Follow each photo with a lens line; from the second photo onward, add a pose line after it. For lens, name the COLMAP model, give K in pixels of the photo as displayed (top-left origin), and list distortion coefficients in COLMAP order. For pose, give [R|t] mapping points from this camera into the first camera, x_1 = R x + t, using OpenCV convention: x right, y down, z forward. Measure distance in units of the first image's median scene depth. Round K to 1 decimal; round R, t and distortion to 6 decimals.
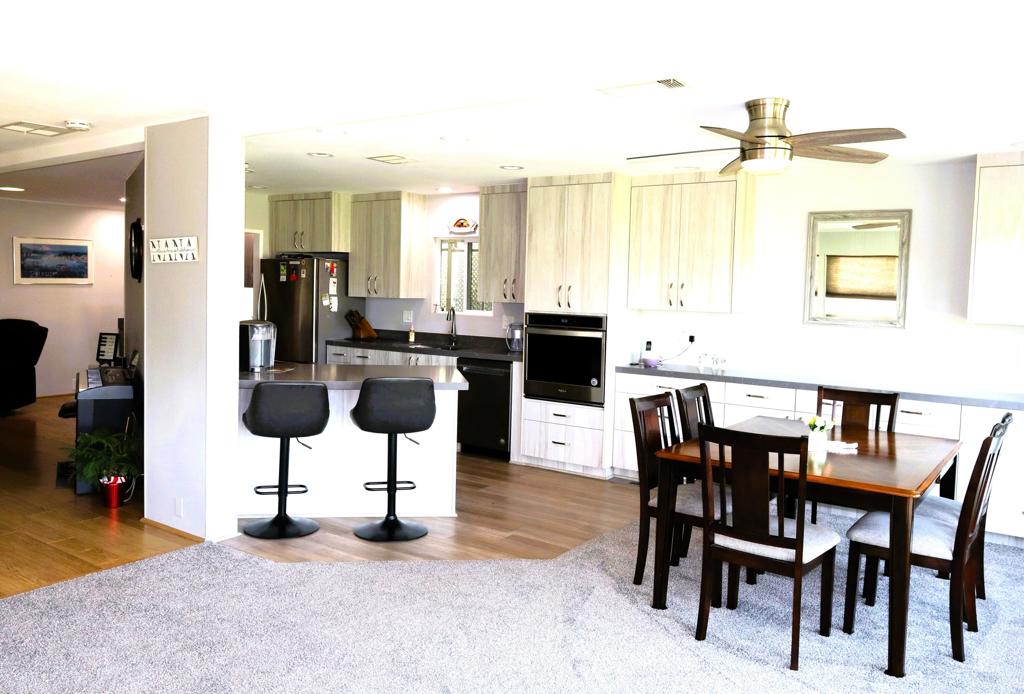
lens RADIAL K [[803.8, 0, 487.0], [0, 803.8, 333.0], [0, 0, 1]] dist [0.000134, -0.001402]
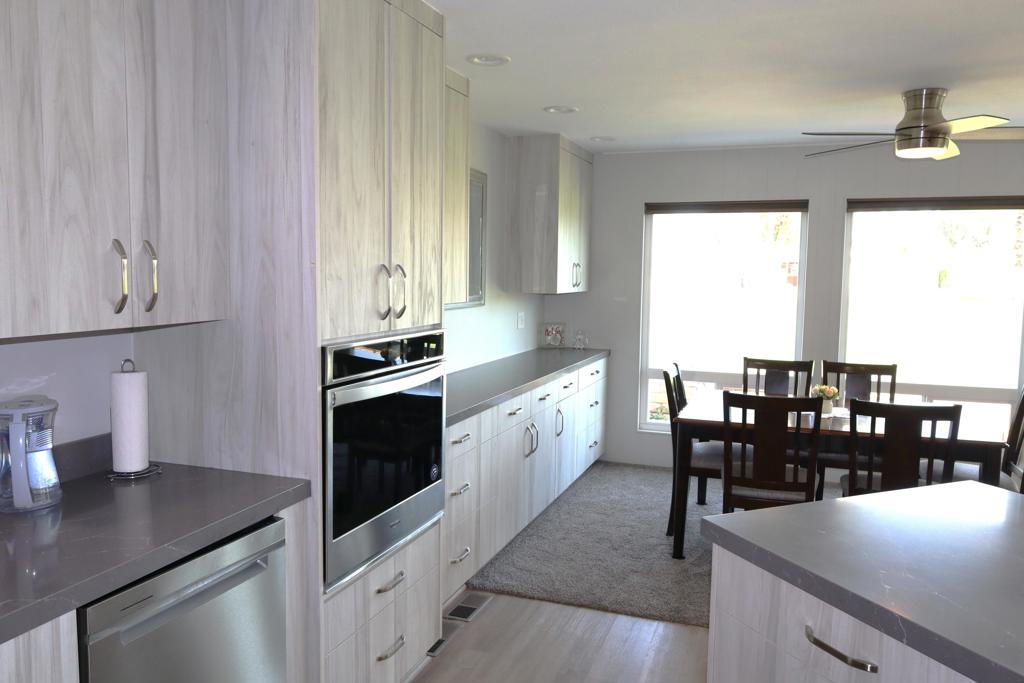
lens RADIAL K [[754.7, 0, 512.0], [0, 754.7, 341.5], [0, 0, 1]] dist [-0.011549, 0.000734]
pose [[-0.275897, -0.118470, 0.953858, -0.227604], [0.040089, 0.990093, 0.134566, -0.056298], [-0.960351, 0.075366, -0.268414, 0.854969]]
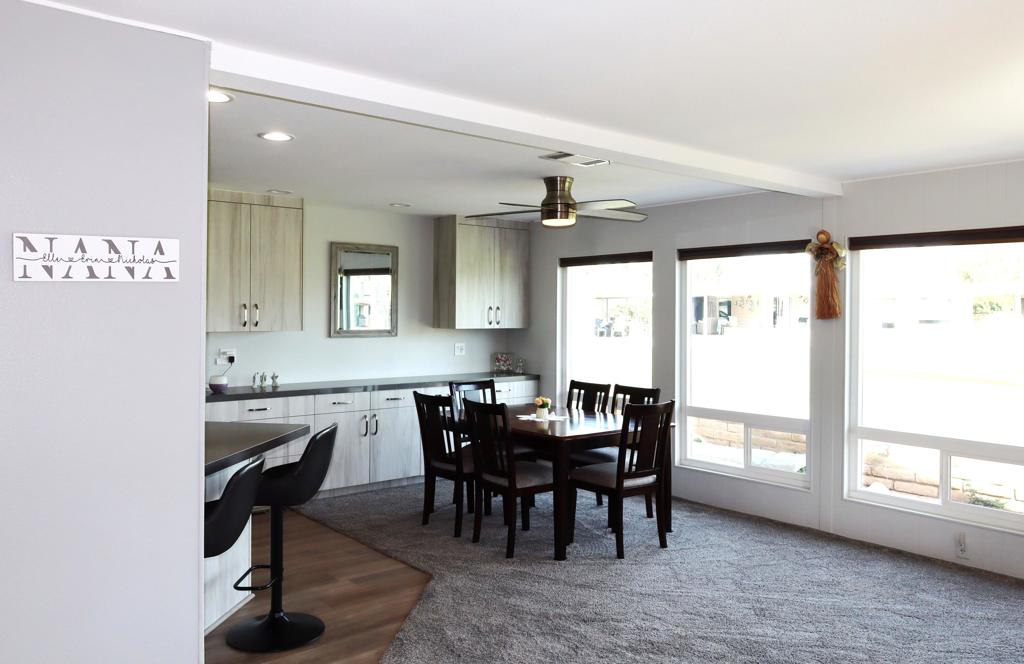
lens RADIAL K [[764.2, 0, 510.2], [0, 764.2, 307.0], [0, 0, 1]] dist [-0.001930, -0.001518]
pose [[0.246284, -0.018298, 0.969025, -0.468305], [0.058516, 0.998279, 0.003978, -0.033652], [-0.967430, 0.055724, 0.246931, 0.359281]]
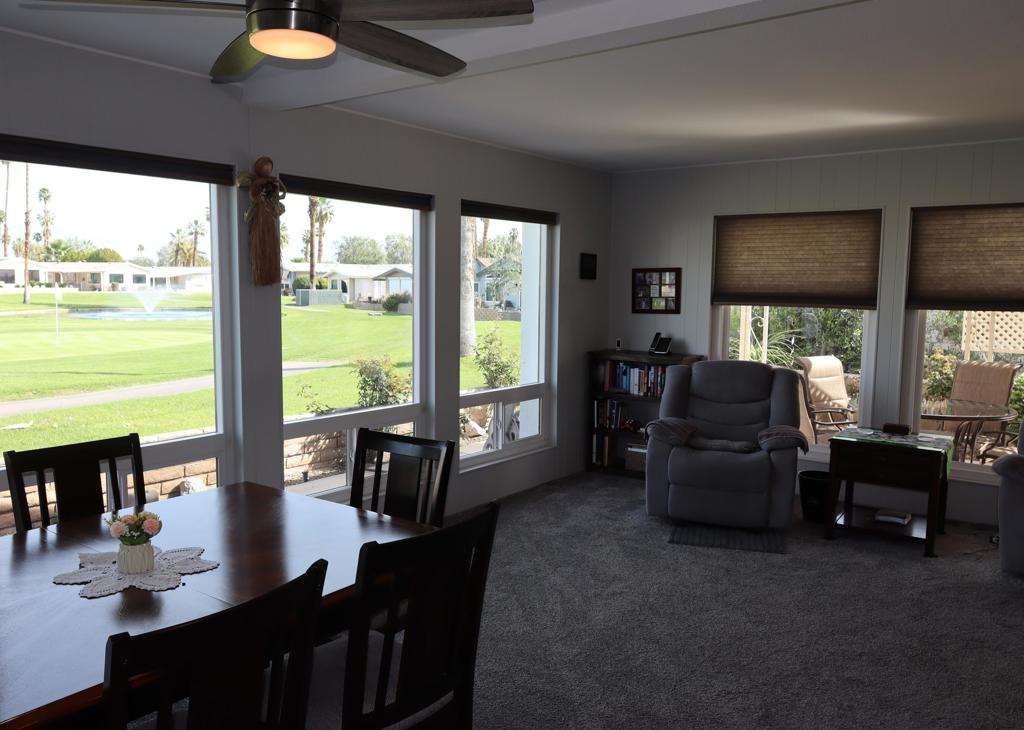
lens RADIAL K [[822.7, 0, 497.6], [0, 822.7, 369.0], [0, 0, 1]] dist [0.007513, 0.002590]
pose [[-0.999087, -0.035403, 0.023904, 0.081955], [-0.031077, 0.986321, 0.161881, -0.040312], [-0.029308, 0.160991, -0.986521, 0.761953]]
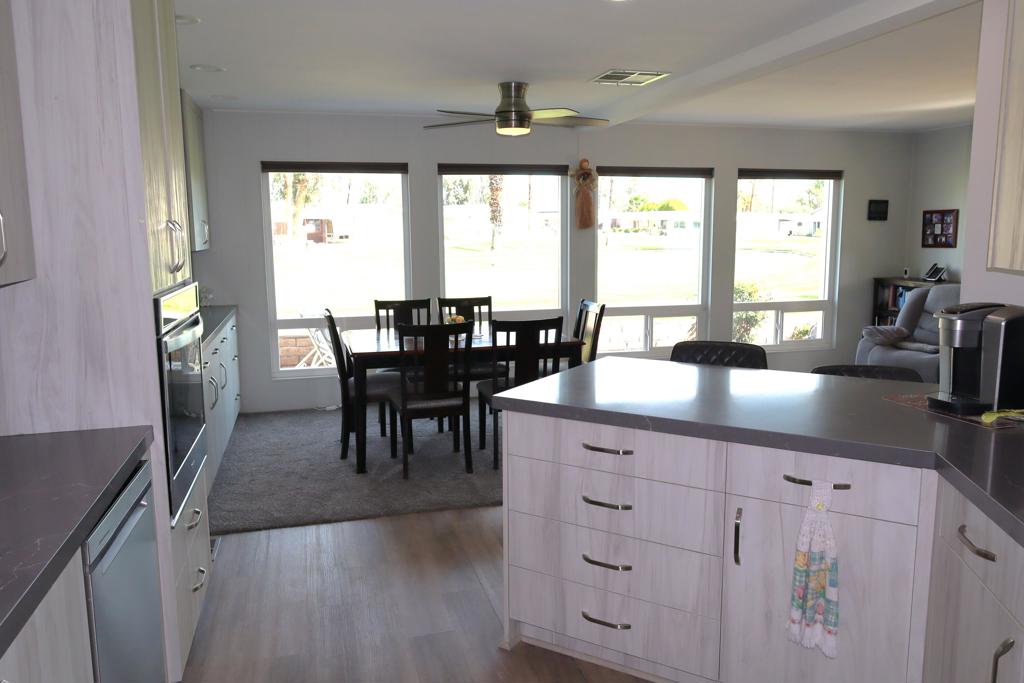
lens RADIAL K [[754.7, 0, 512.0], [0, 754.7, 341.5], [0, 0, 1]] dist [-0.011549, 0.000734]
pose [[-0.780609, -0.109973, 0.615268, -0.235265], [0.027043, 0.977534, 0.209035, -0.060470], [-0.624434, 0.179813, -0.760098, 0.977154]]
